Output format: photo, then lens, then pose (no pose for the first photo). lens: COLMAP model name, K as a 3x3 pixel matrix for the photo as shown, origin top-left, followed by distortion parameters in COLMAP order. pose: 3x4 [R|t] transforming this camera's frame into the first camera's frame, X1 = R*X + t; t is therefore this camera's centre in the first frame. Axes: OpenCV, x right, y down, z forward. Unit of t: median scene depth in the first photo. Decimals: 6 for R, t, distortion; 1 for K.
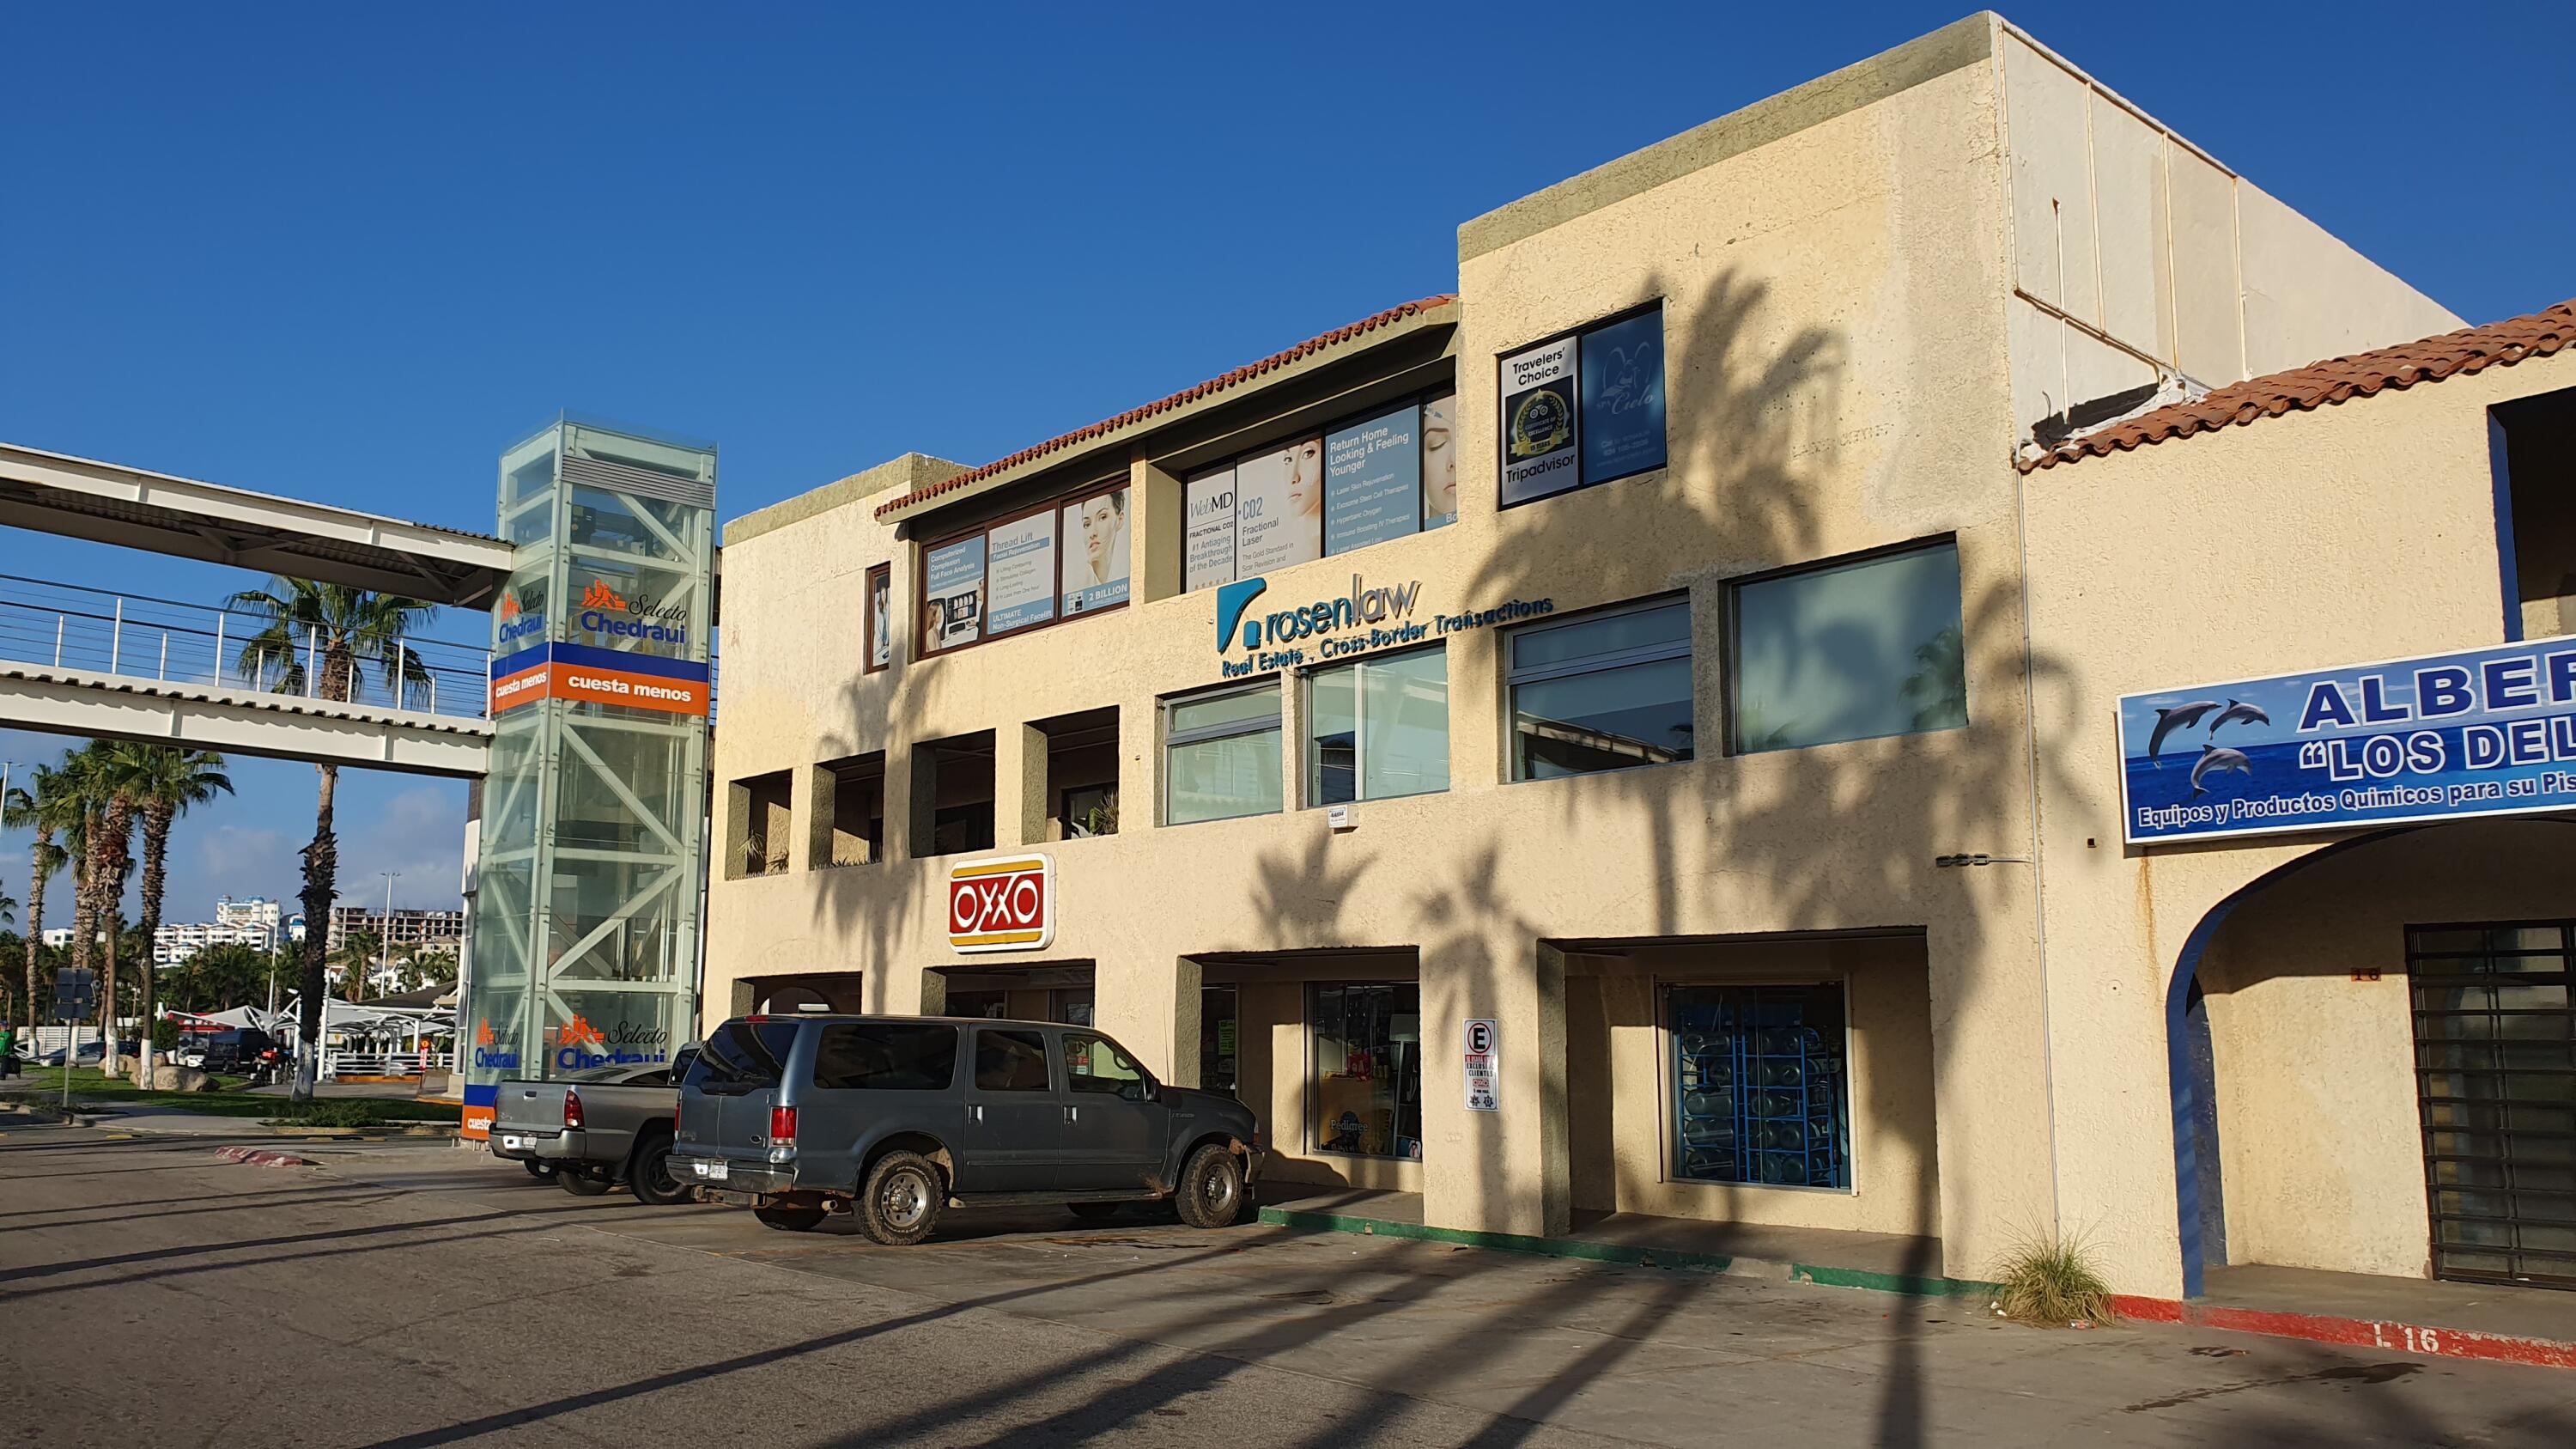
lens RADIAL K [[2014.1, 0, 1298.8], [0, 2014.1, 653.4], [0, 0, 1]] dist [0.074739, 0.002558]
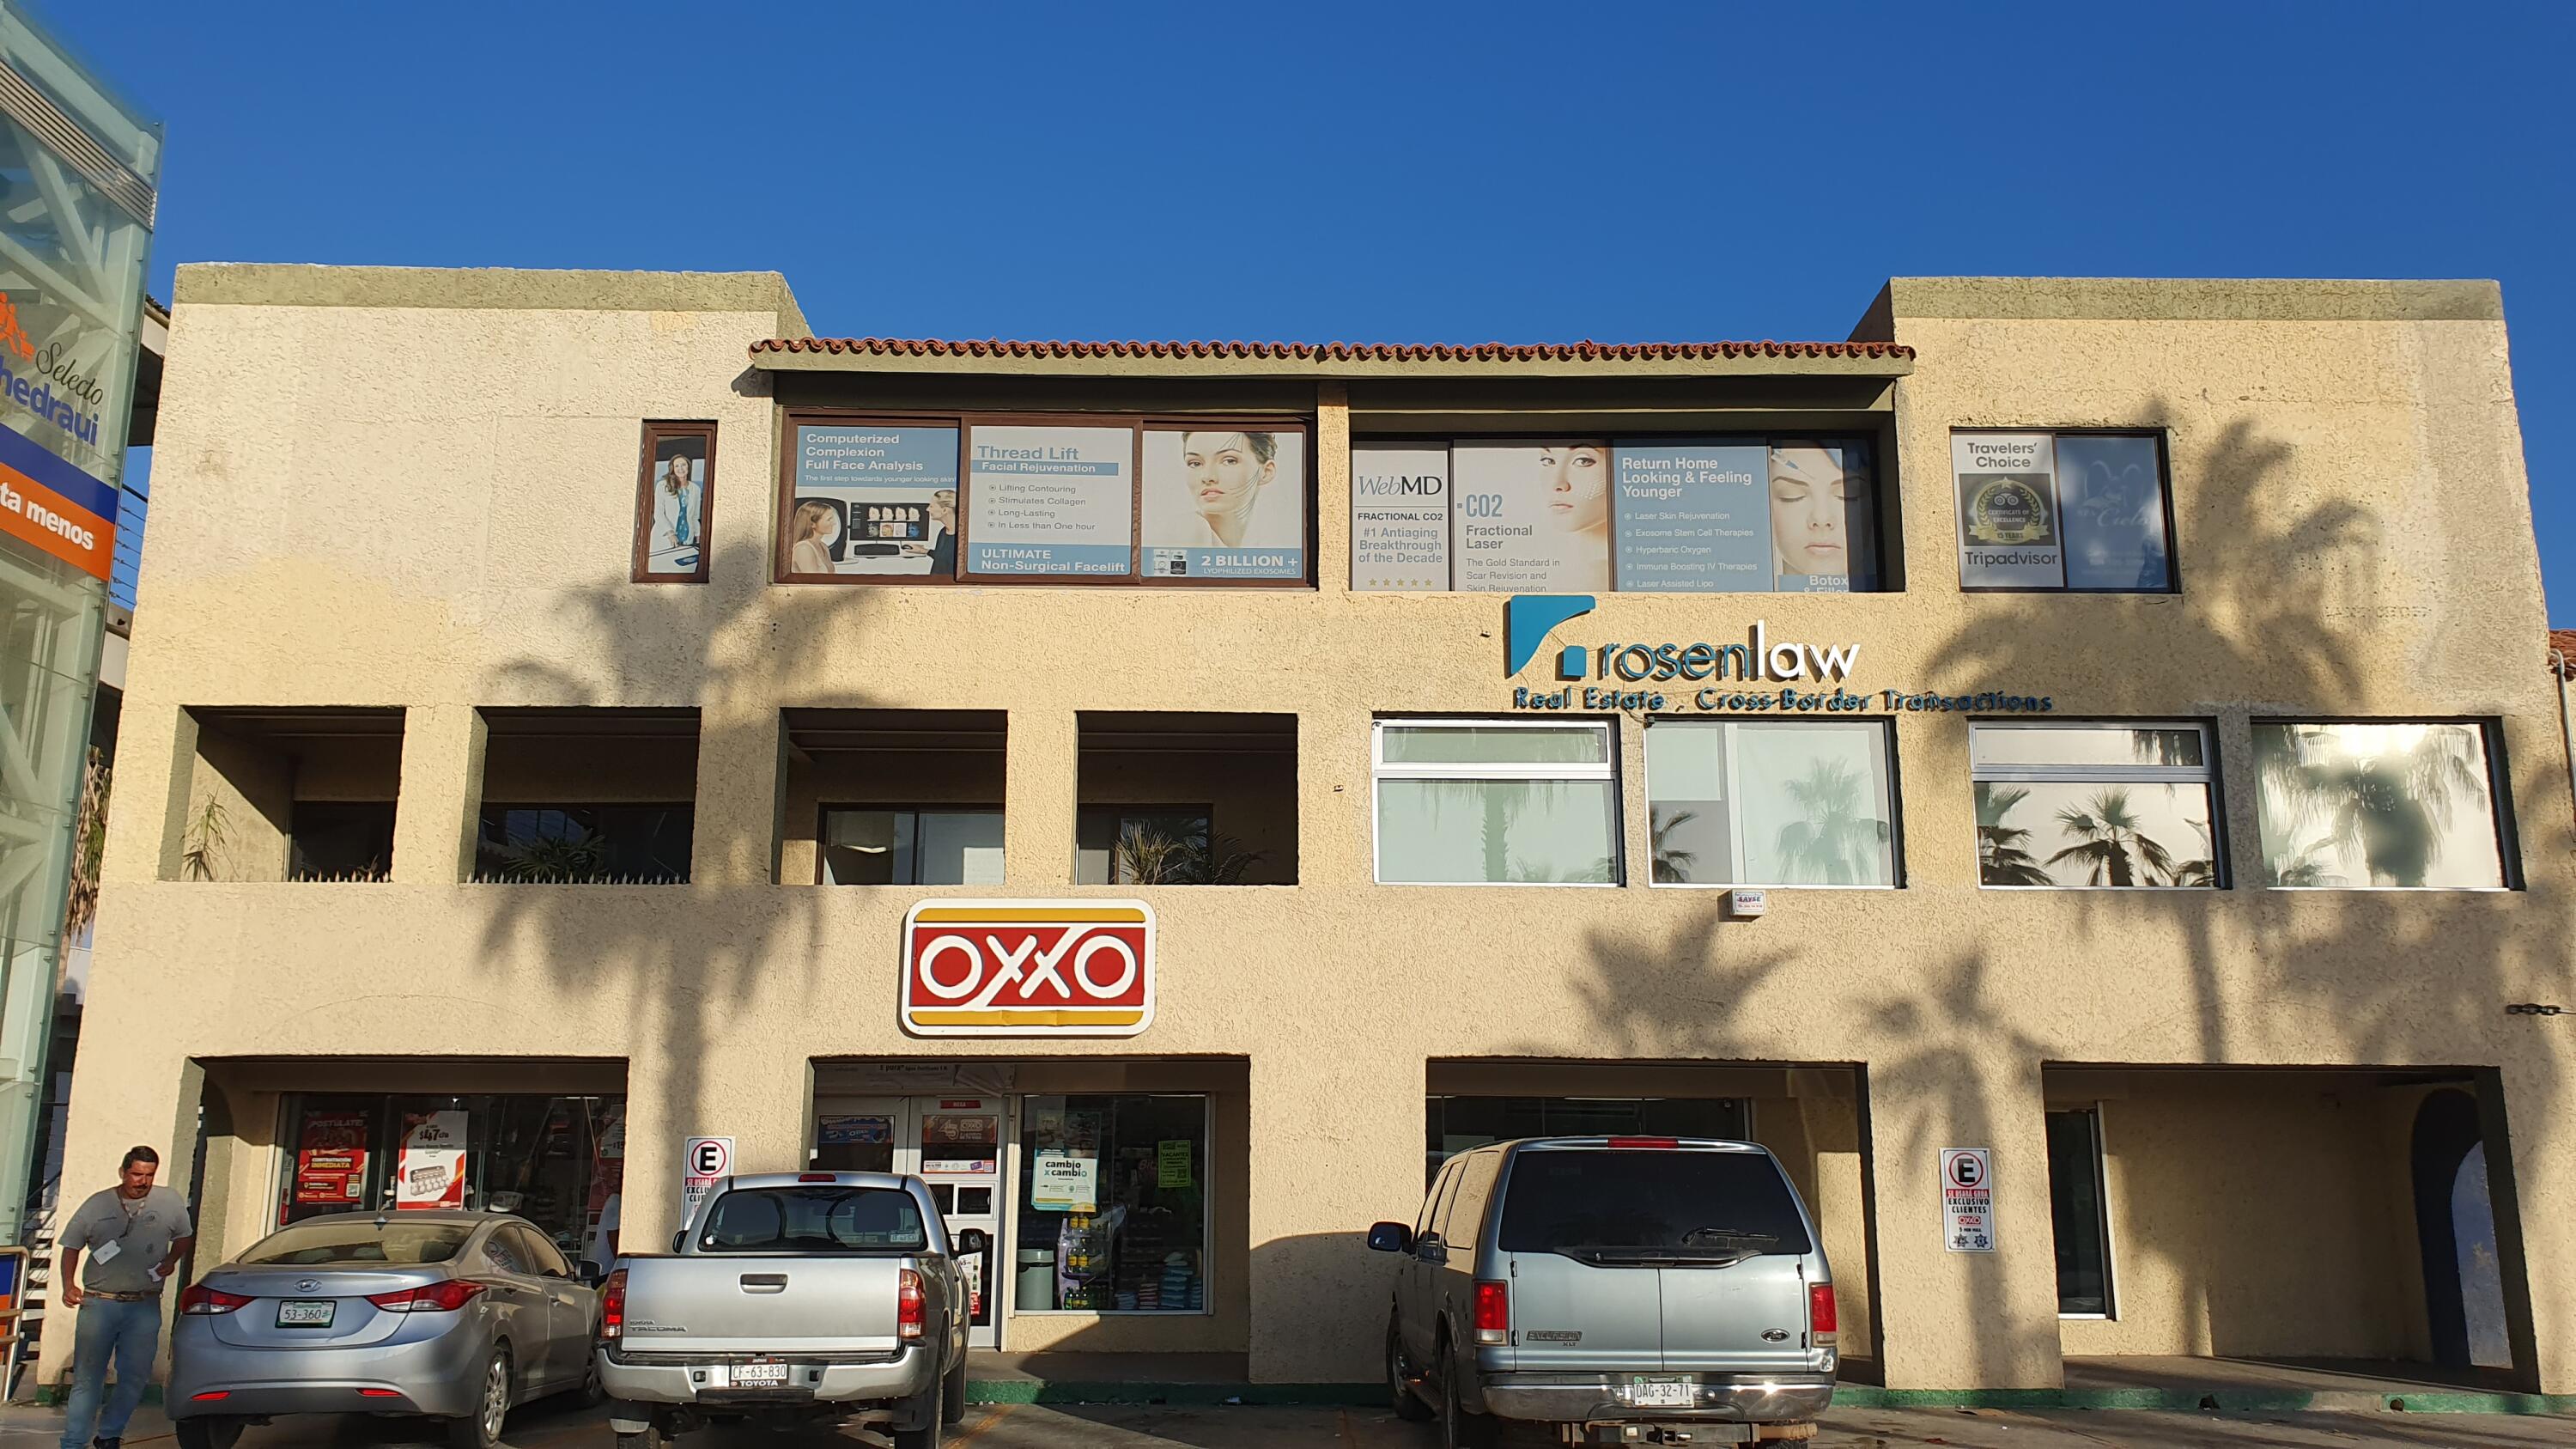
lens RADIAL K [[2014.1, 0, 1298.8], [0, 2014.1, 653.4], [0, 0, 1]] dist [0.074739, 0.002558]
pose [[0.633513, 0.184893, 0.751316, -0.707090], [-0.140712, 0.982367, -0.123104, 0.103002], [-0.760829, -0.027732, 0.648359, 0.552989]]
